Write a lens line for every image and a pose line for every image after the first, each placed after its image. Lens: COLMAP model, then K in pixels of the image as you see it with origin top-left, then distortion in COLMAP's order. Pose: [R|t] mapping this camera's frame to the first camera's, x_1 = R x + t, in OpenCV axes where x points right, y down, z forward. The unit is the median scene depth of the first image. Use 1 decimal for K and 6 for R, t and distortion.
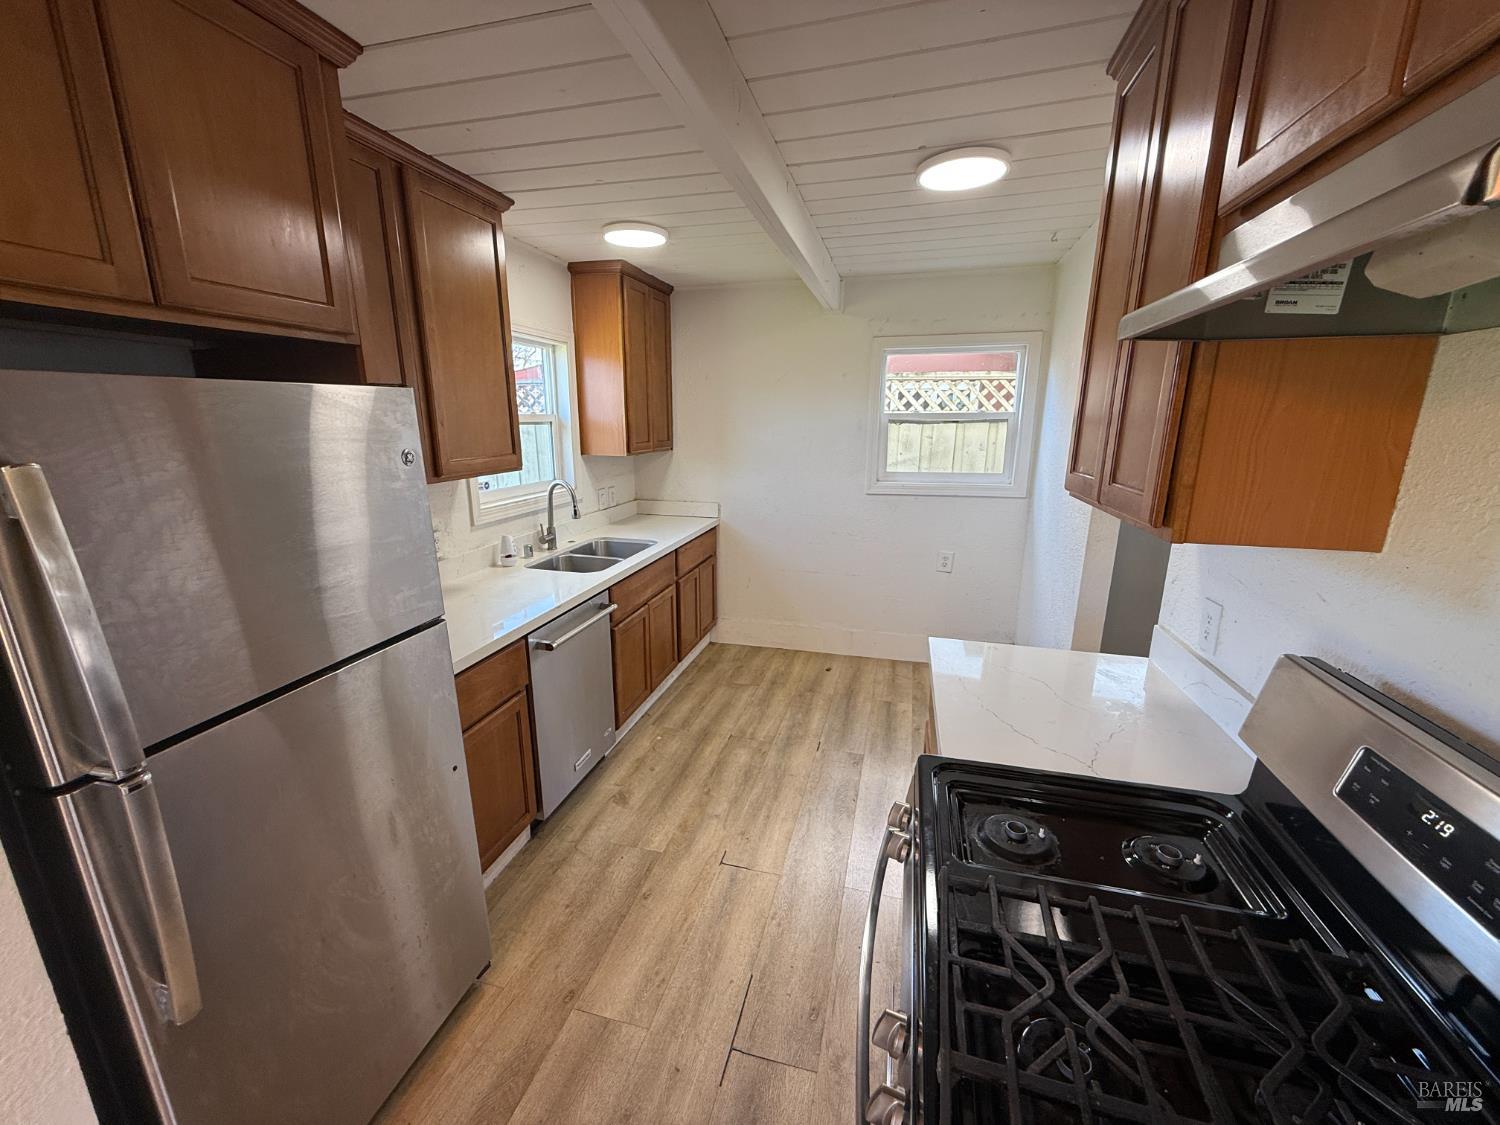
lens RADIAL K [[598.0, 0, 751.9], [0, 598.0, 559.4], [0, 0, 1]] dist [0.000886, -0.000322]
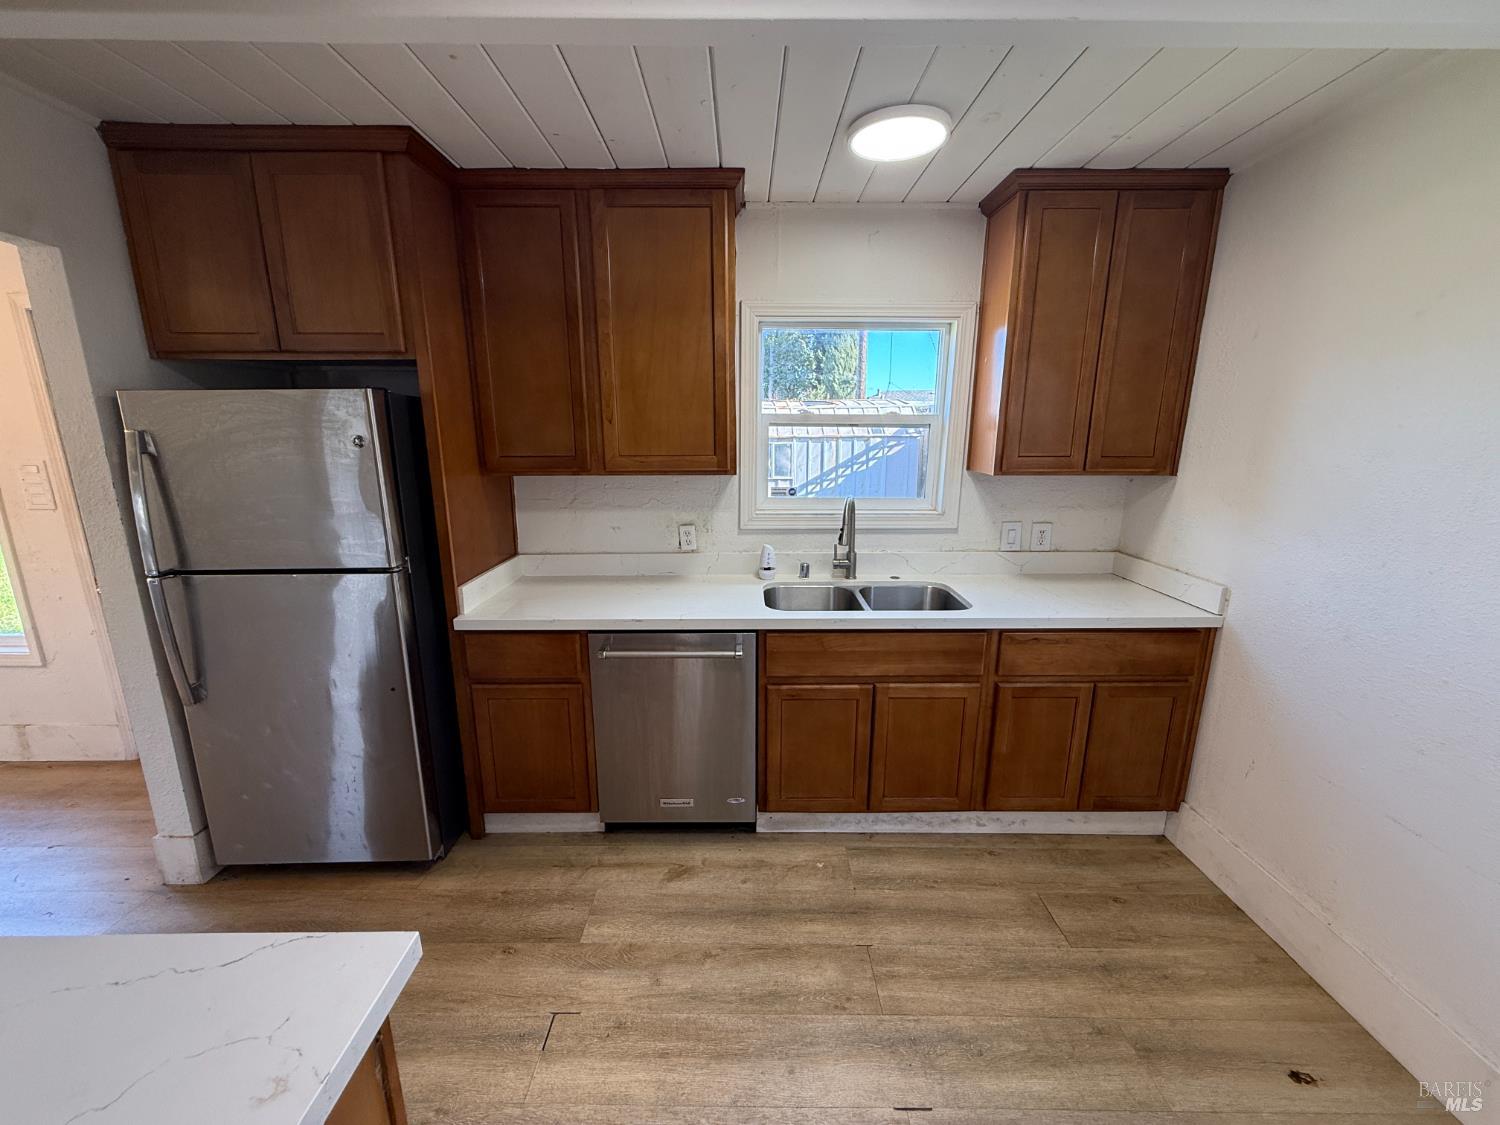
lens RADIAL K [[598.0, 0, 746.8], [0, 598.0, 563.4], [0, 0, 1]] dist [0.000886, -0.000322]
pose [[0.252682, 0.208304, -0.944860, 0.406155], [-0.224430, 0.962534, 0.152182, -0.130506], [0.941160, 0.173602, 0.289964, 0.630027]]
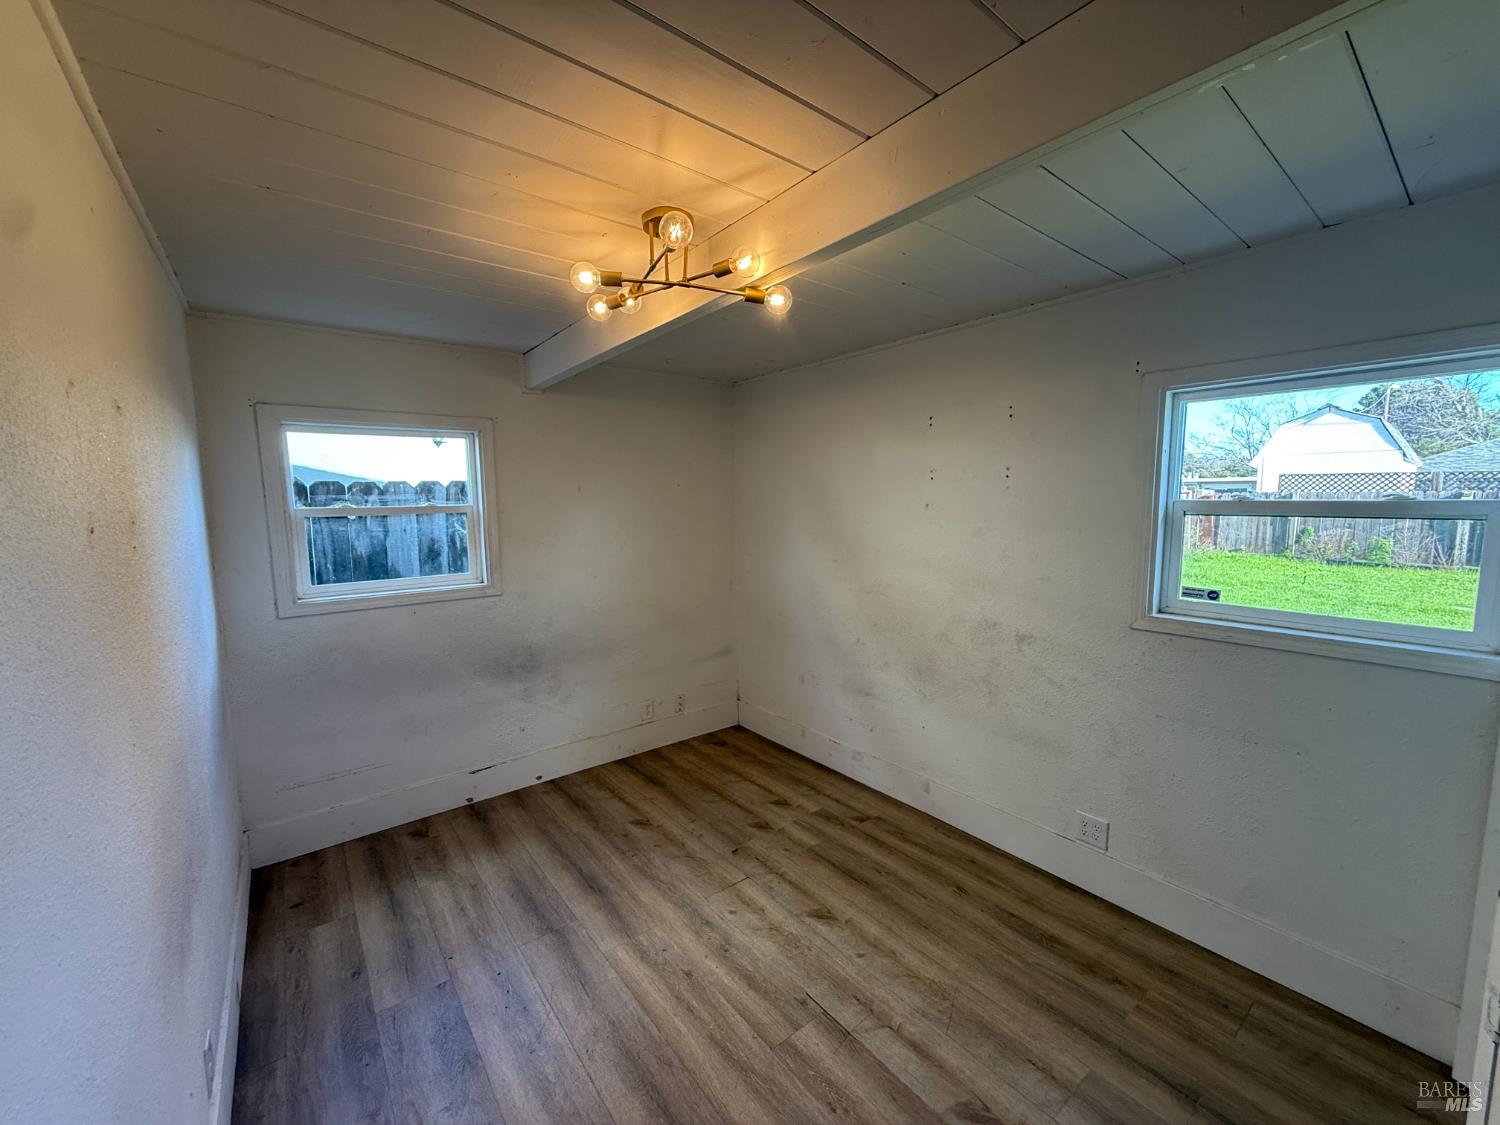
lens RADIAL K [[598.0, 0, 752.3], [0, 598.0, 567.2], [0, 0, 1]] dist [0.000886, -0.000322]
pose [[-0.603005, 0.072962, -0.794394, 0.419297], [-0.198291, 0.950846, 0.237849, -0.233066], [0.772700, 0.300945, -0.558897, 1.024658]]
